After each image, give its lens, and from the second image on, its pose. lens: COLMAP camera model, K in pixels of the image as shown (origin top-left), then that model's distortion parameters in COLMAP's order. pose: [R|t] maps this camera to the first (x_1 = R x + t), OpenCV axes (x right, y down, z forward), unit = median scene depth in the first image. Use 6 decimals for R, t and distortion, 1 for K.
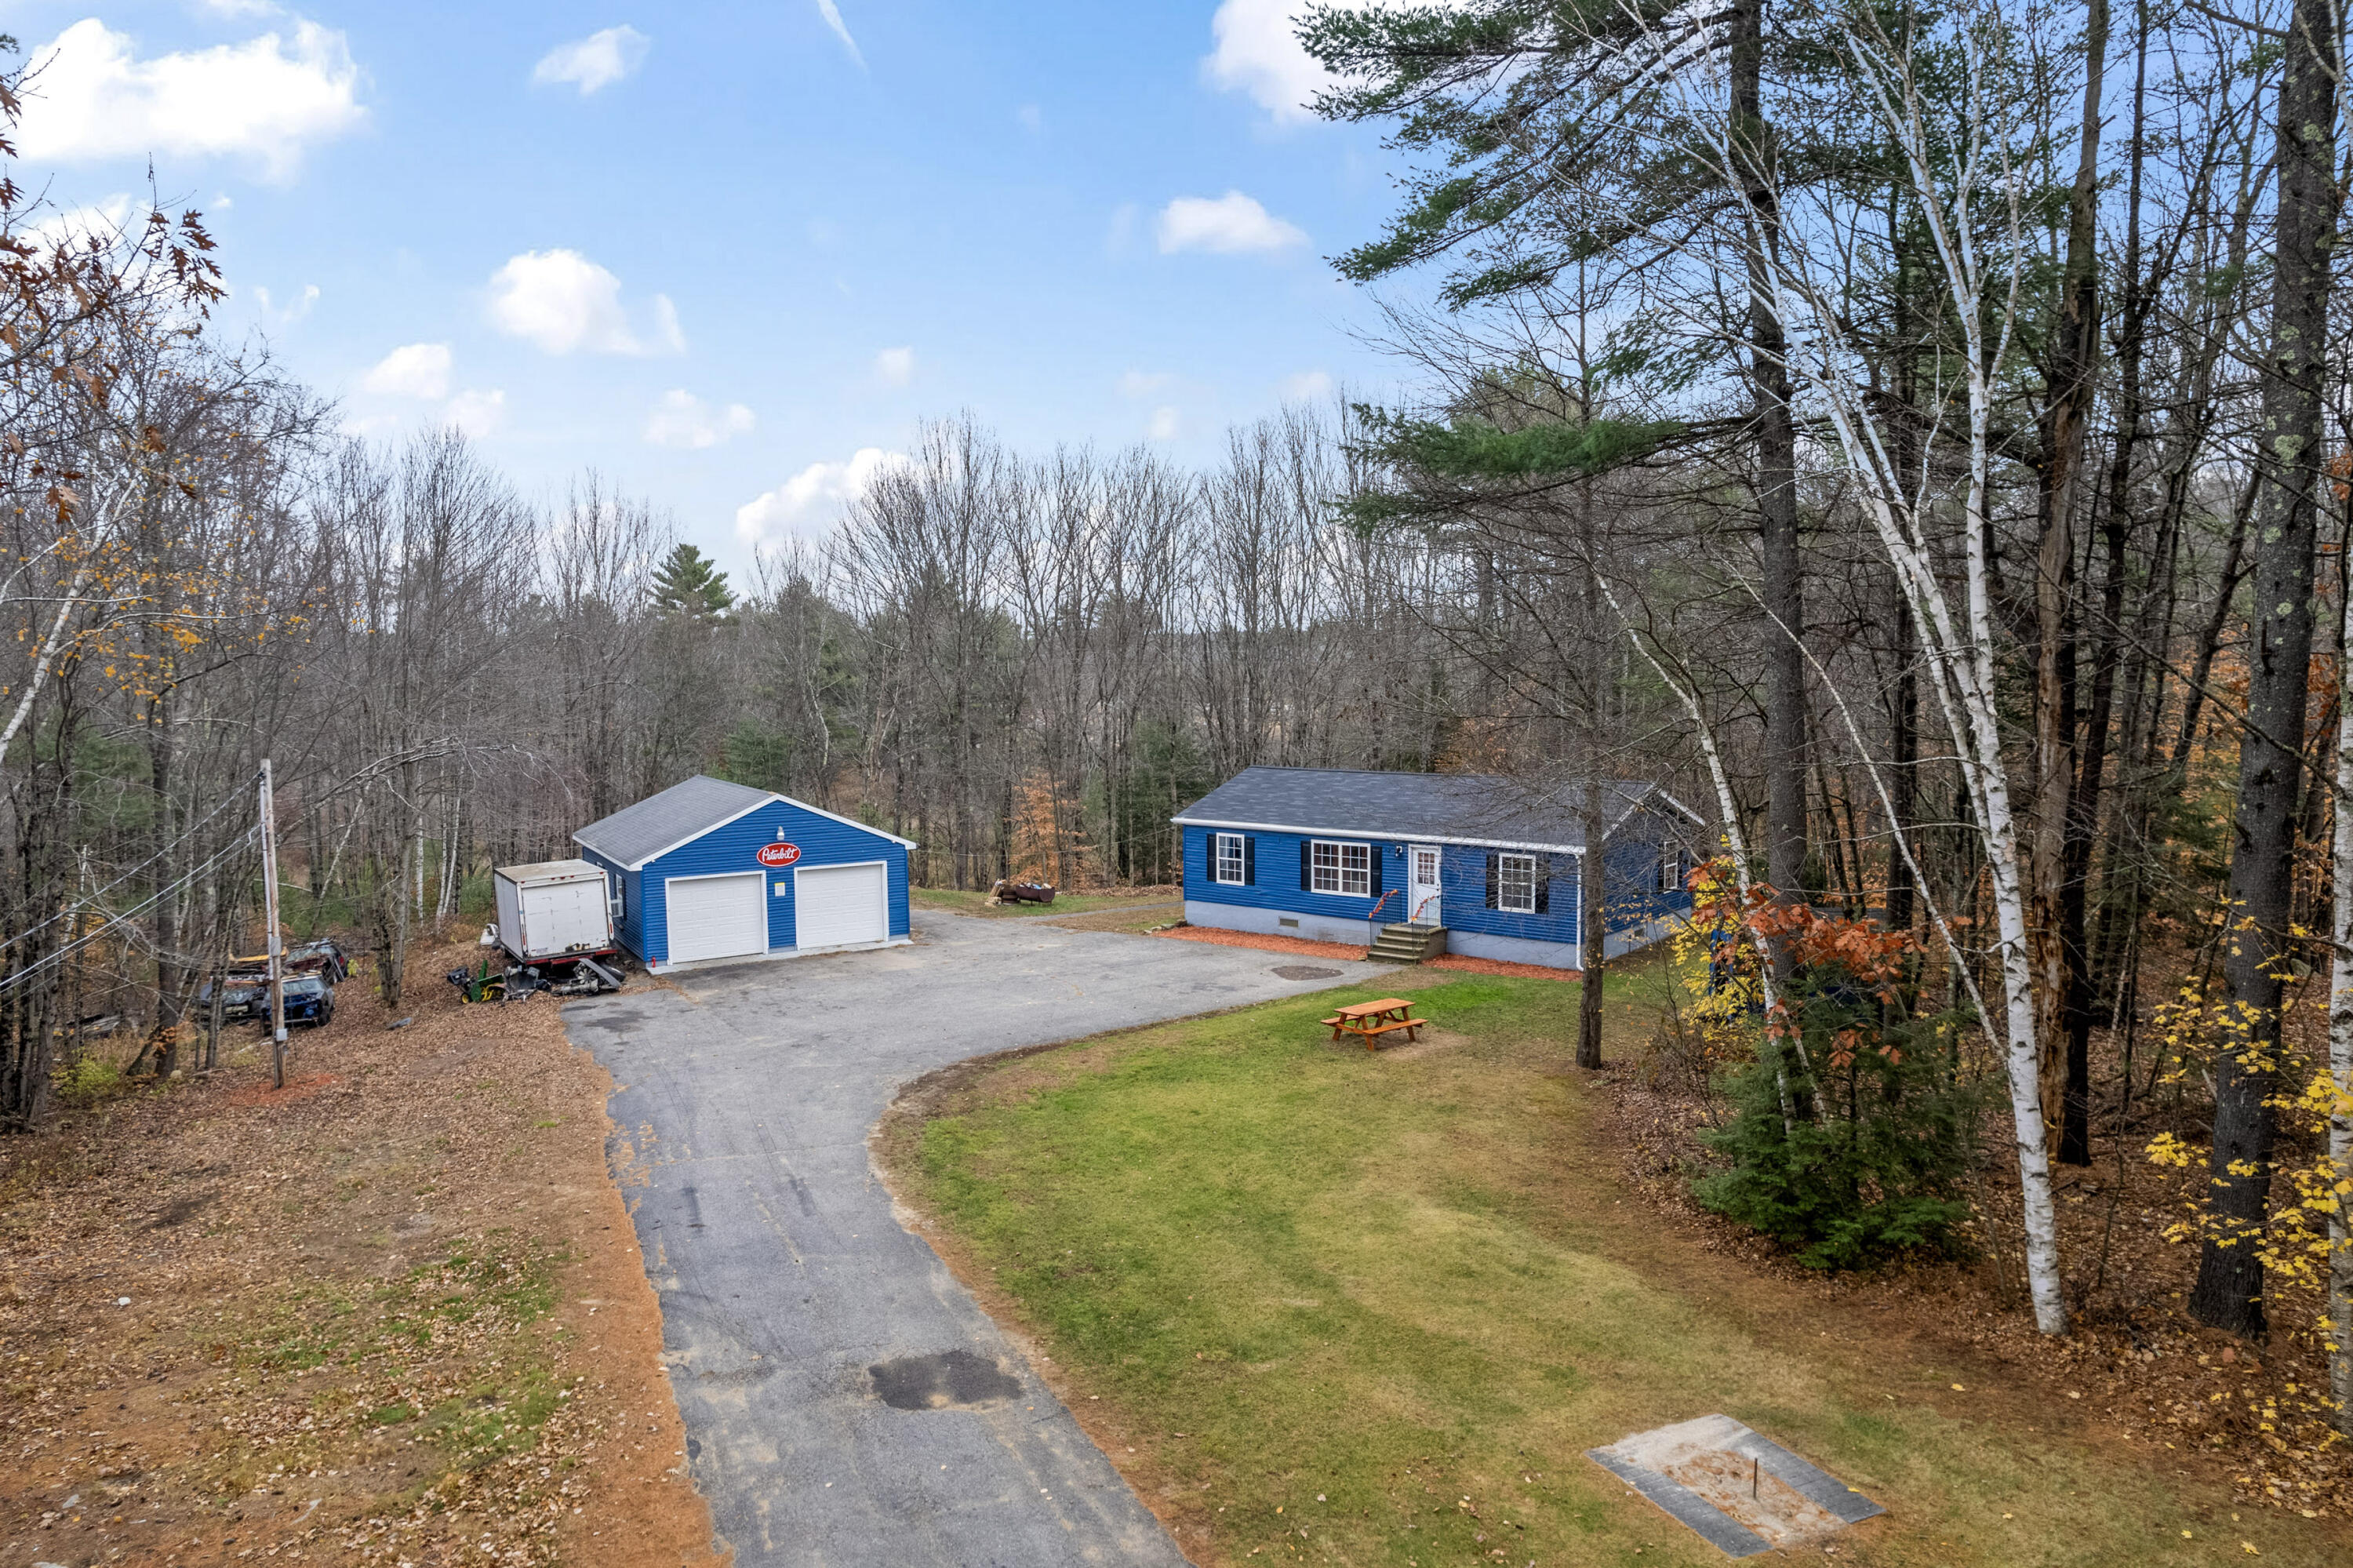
lens RADIAL K [[1505.7, 0, 1175.1], [0, 1505.7, 798.9], [0, 0, 1]] dist [-0.057610, 0.031854]
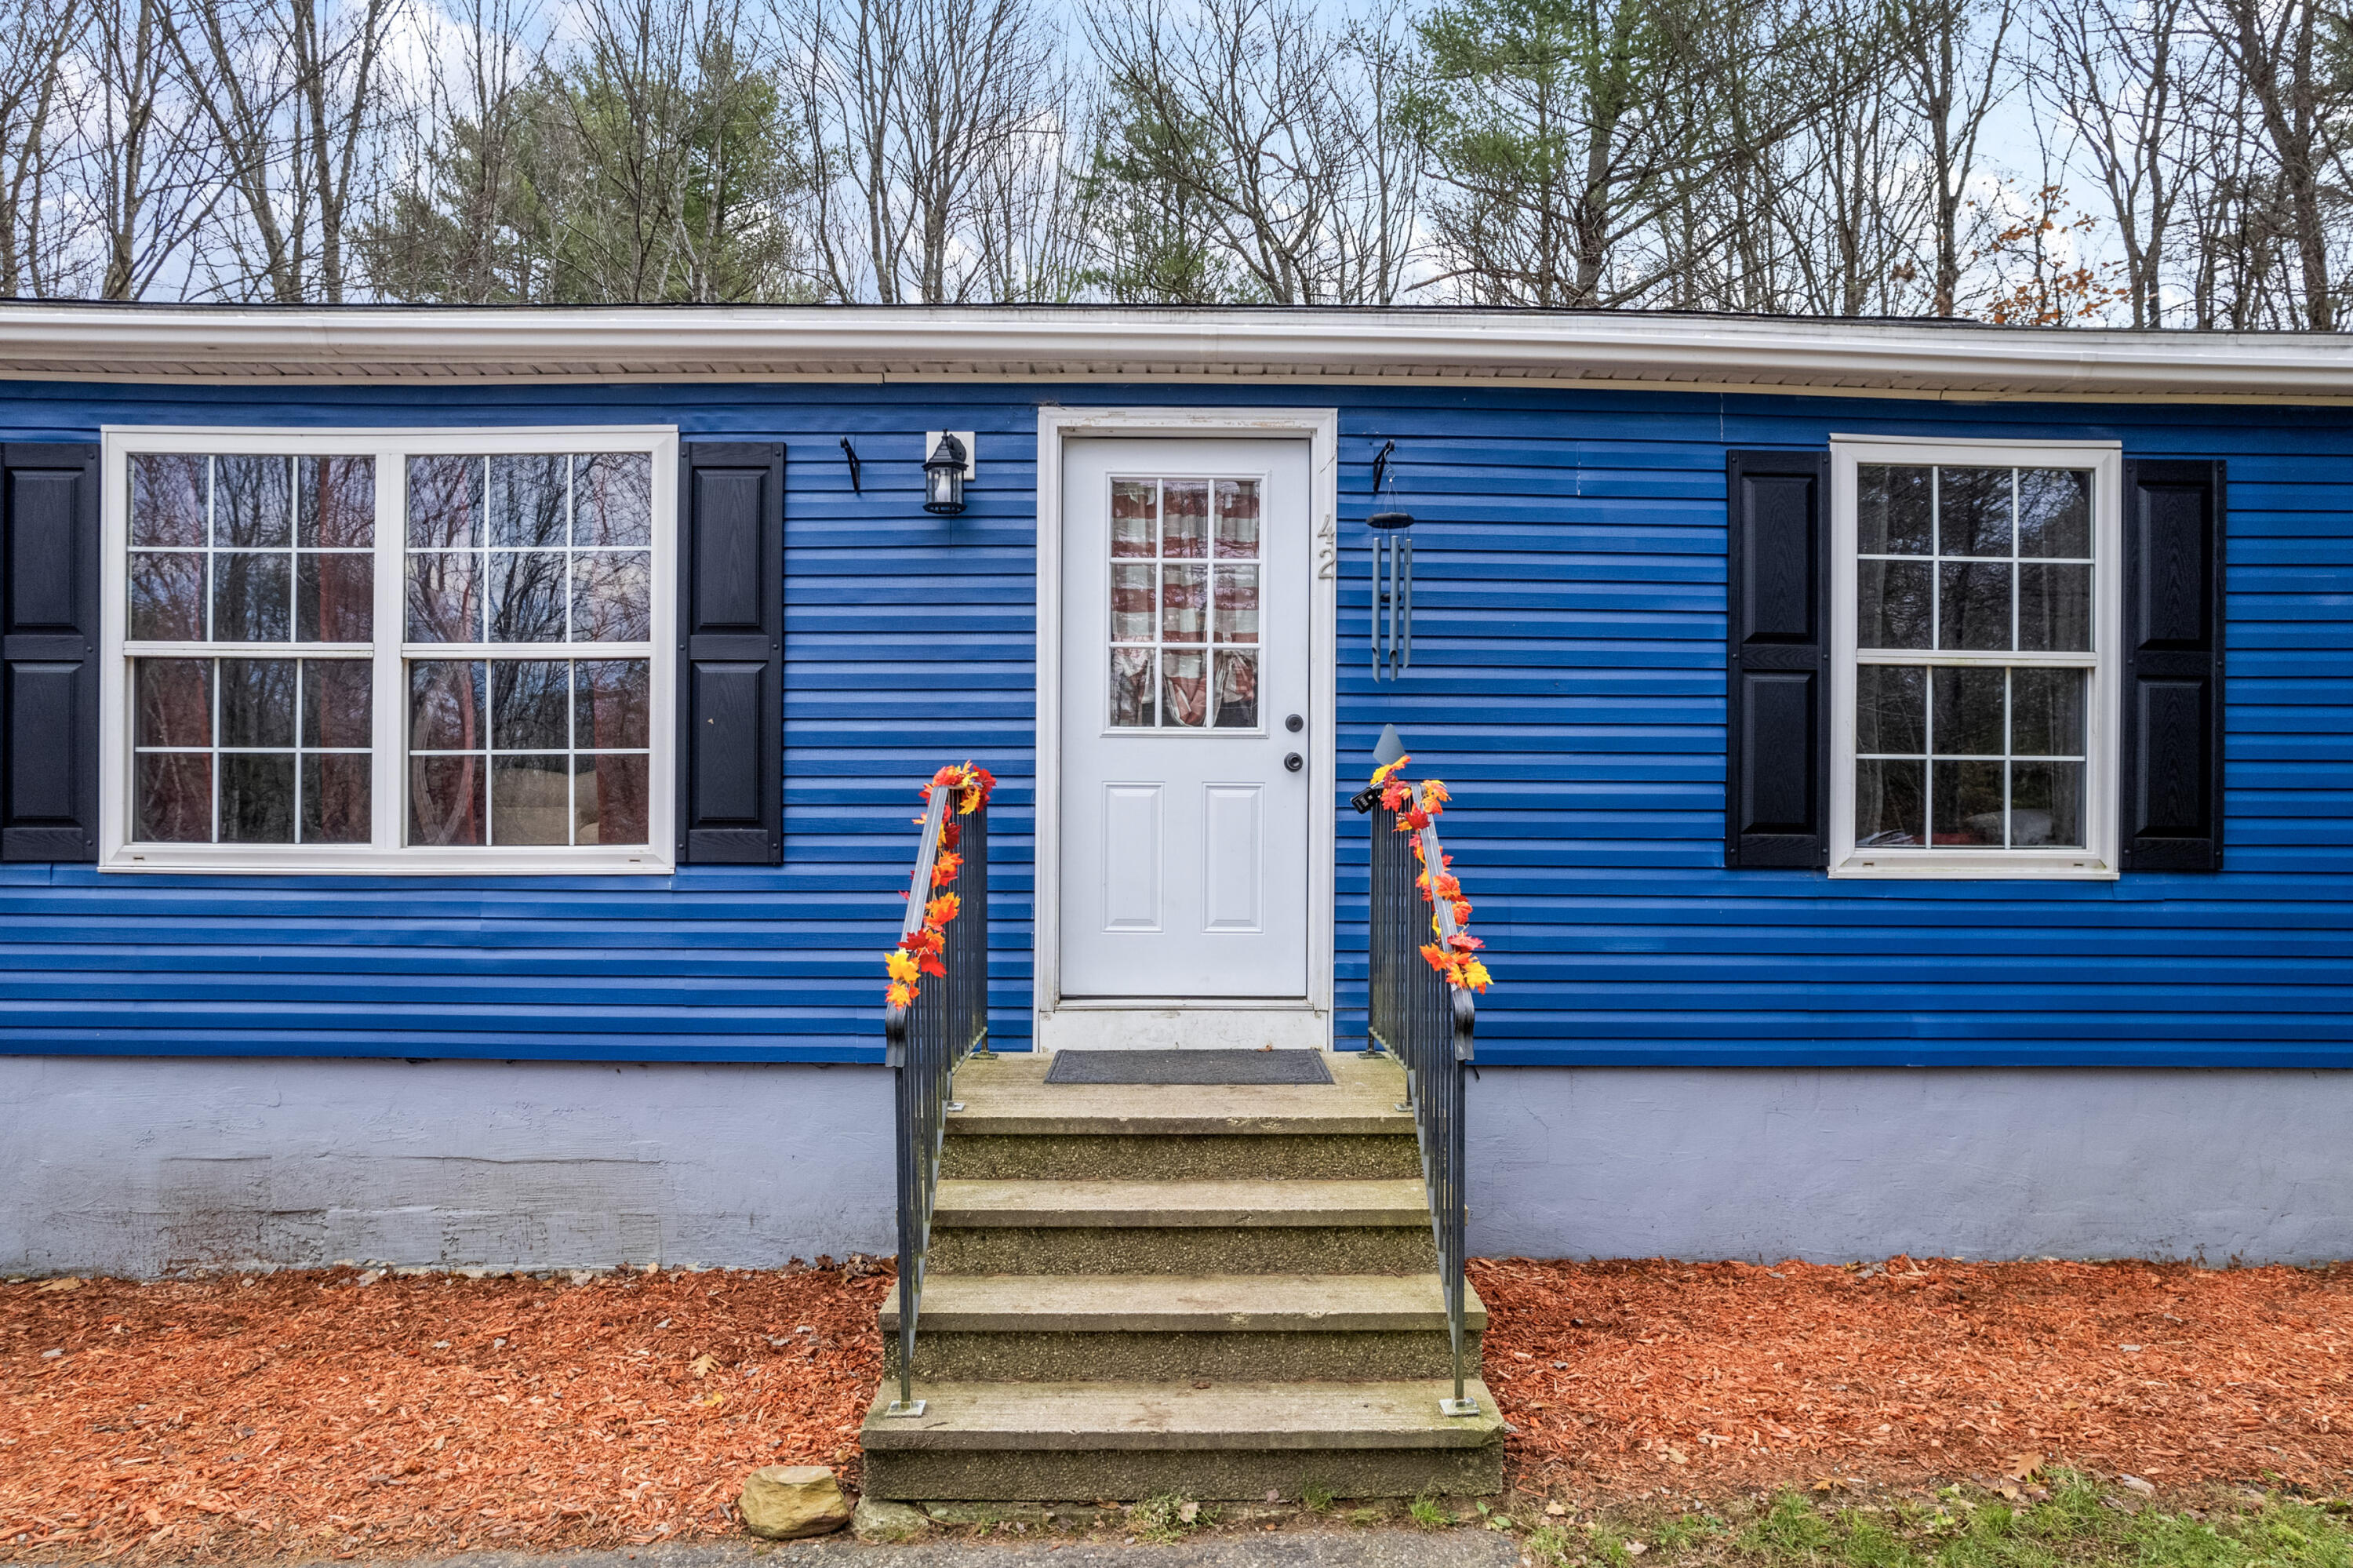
lens RADIAL K [[1505.7, 0, 1186.9], [0, 1505.7, 814.5], [0, 0, 1]] dist [-0.057610, 0.031854]
pose [[0.766342, 0.014040, 0.642279, 0.085250], [0.040474, 0.996720, -0.070079, 0.072394], [-0.641156, 0.079700, 0.763261, 0.896851]]
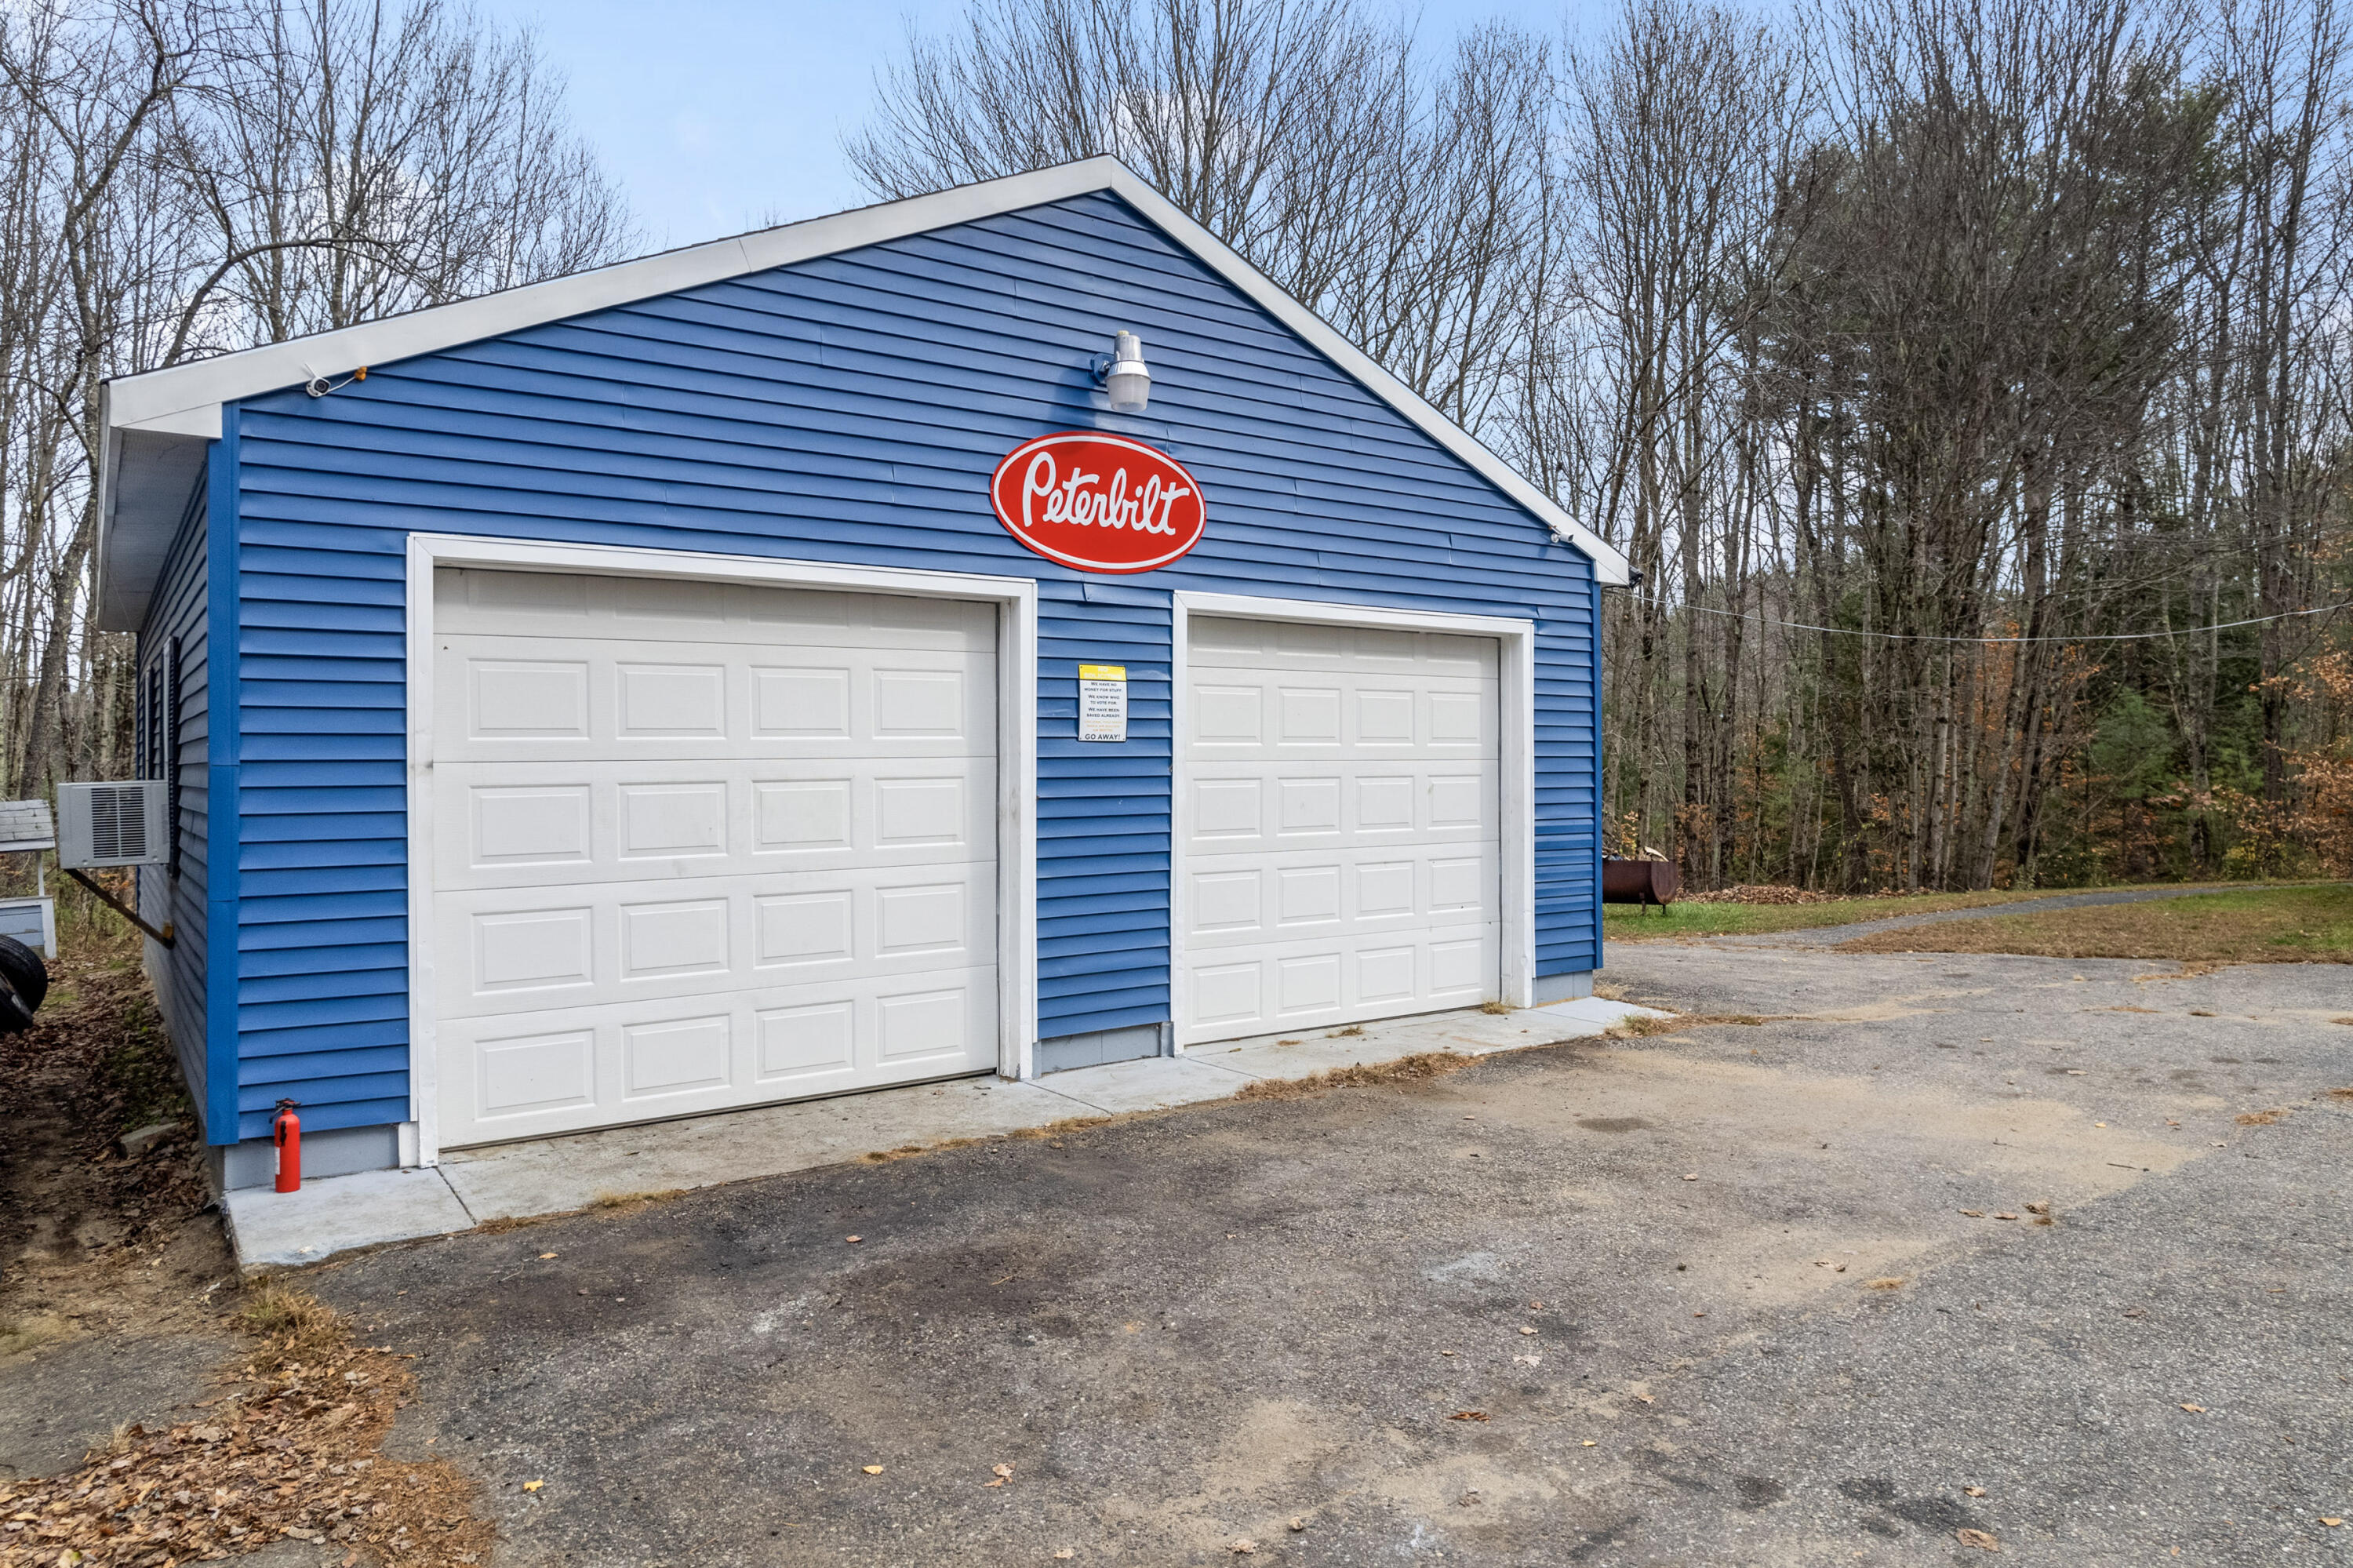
lens RADIAL K [[1582.3, 0, 1171.2], [0, 1582.3, 776.5], [0, 0, 1]] dist [-0.053716, 0.000407]
pose [[0.995794, 0.015128, 0.090360, -0.283588], [-0.008261, 0.997082, -0.075891, 0.086304], [-0.091245, 0.074825, 0.993013, 0.850993]]
